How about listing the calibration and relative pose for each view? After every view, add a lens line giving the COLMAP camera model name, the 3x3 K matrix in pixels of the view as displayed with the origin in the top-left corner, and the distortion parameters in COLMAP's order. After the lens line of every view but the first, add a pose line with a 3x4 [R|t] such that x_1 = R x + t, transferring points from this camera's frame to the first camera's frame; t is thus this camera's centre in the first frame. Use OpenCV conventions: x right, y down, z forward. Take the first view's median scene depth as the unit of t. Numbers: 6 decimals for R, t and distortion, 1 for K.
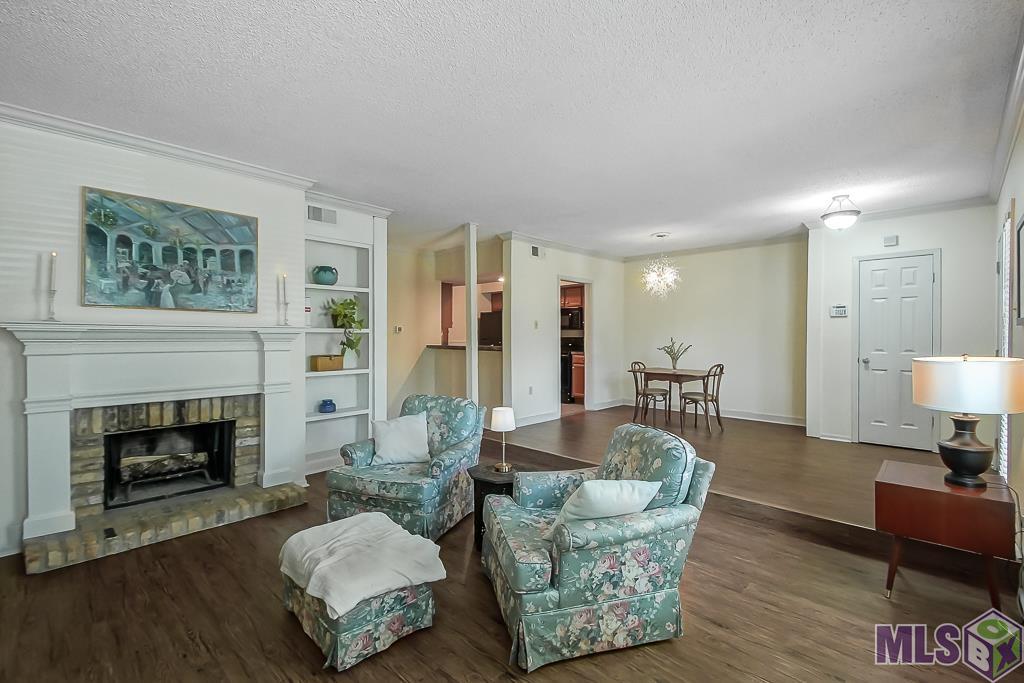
lens RADIAL K [[450.8, 0, 514.0], [0, 450.8, 340.8], [0, 0, 1]] dist [0.025171, -0.014816]
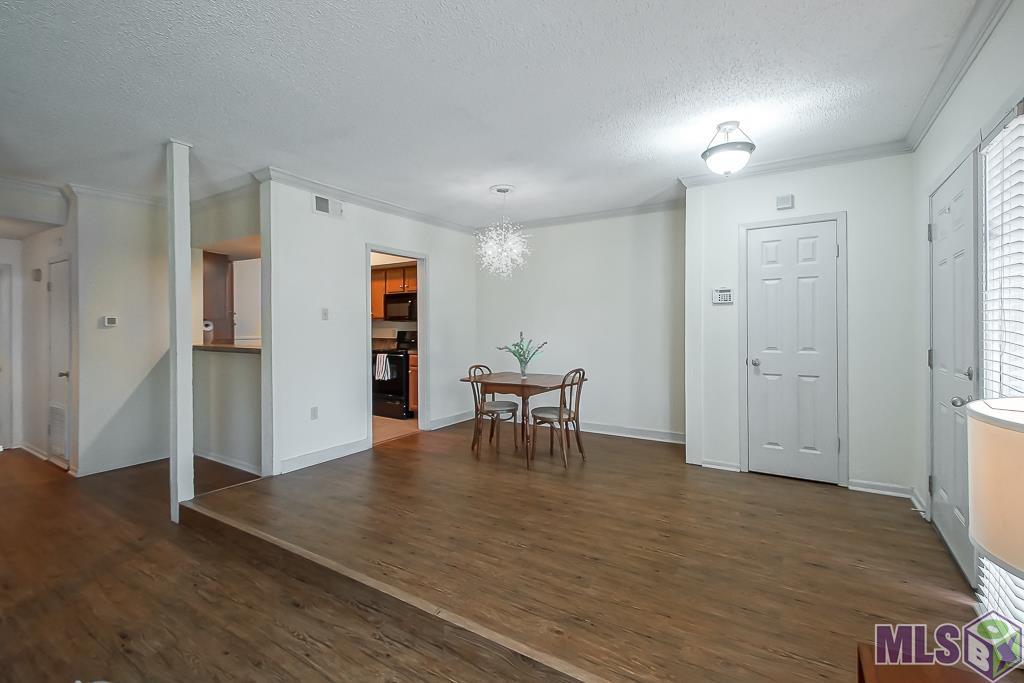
lens RADIAL K [[453.0, 0, 514.3], [0, 453.0, 331.5], [0, 0, 1]] dist [0.027615, -0.012844]
pose [[0.978138, -0.006789, 0.207848, 0.334507], [0.007002, 0.999975, -0.000292, -0.014235], [-0.207841, 0.001741, 0.978161, 0.510660]]
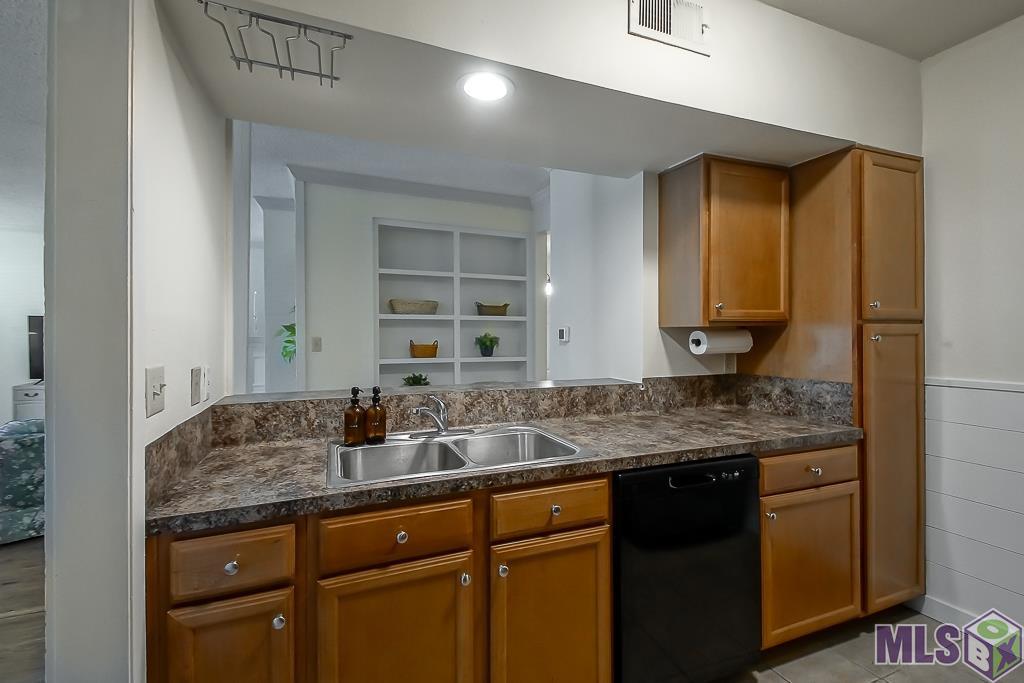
lens RADIAL K [[453.0, 0, 514.3], [0, 453.0, 331.5], [0, 0, 1]] dist [0.027615, -0.012844]
pose [[-0.398540, -0.009965, -0.917097, 0.334384], [-0.010669, 0.999924, -0.006229, -0.050619], [0.917089, 0.007302, -0.398616, 2.292082]]
